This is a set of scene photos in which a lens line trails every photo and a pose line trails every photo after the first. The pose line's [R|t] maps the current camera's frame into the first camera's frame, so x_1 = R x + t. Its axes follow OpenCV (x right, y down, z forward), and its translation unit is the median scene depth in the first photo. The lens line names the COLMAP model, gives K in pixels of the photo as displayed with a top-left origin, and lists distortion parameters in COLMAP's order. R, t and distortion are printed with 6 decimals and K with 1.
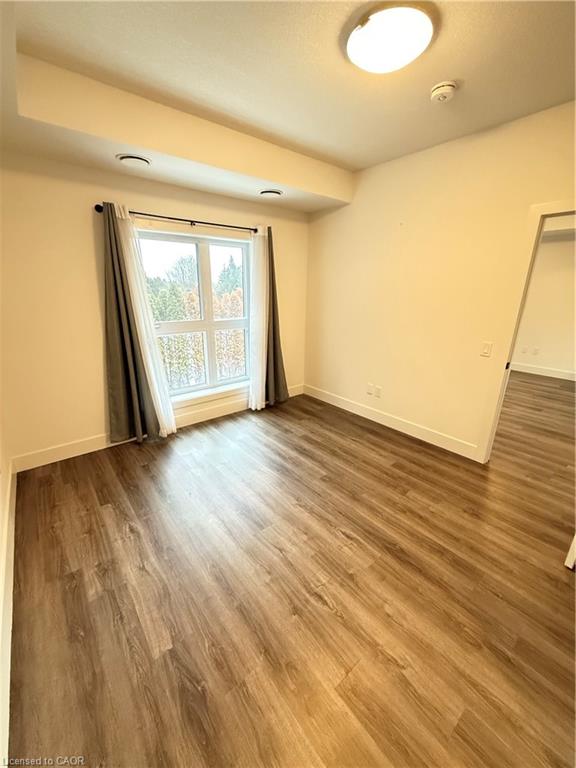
lens RADIAL K [[308.4, 0, 288.0], [0, 308.4, 384.0], [0, 0, 1]] dist [-0.000692, -0.000086]
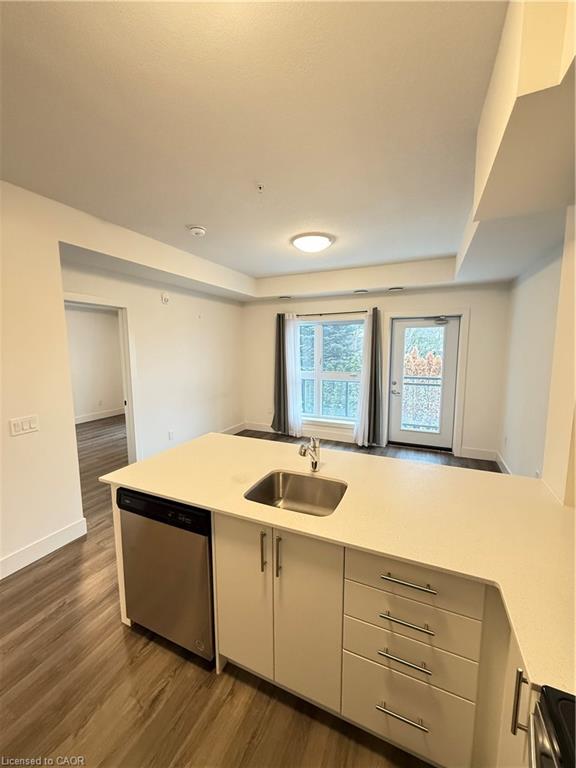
lens RADIAL K [[308.4, 0, 288.0], [0, 308.4, 384.0], [0, 0, 1]] dist [-0.000692, -0.000086]
pose [[0.444525, 0.083541, -0.891862, 1.495989], [-0.271781, 0.961287, -0.045418, -0.033257], [0.853541, 0.262580, 0.450021, 0.224624]]
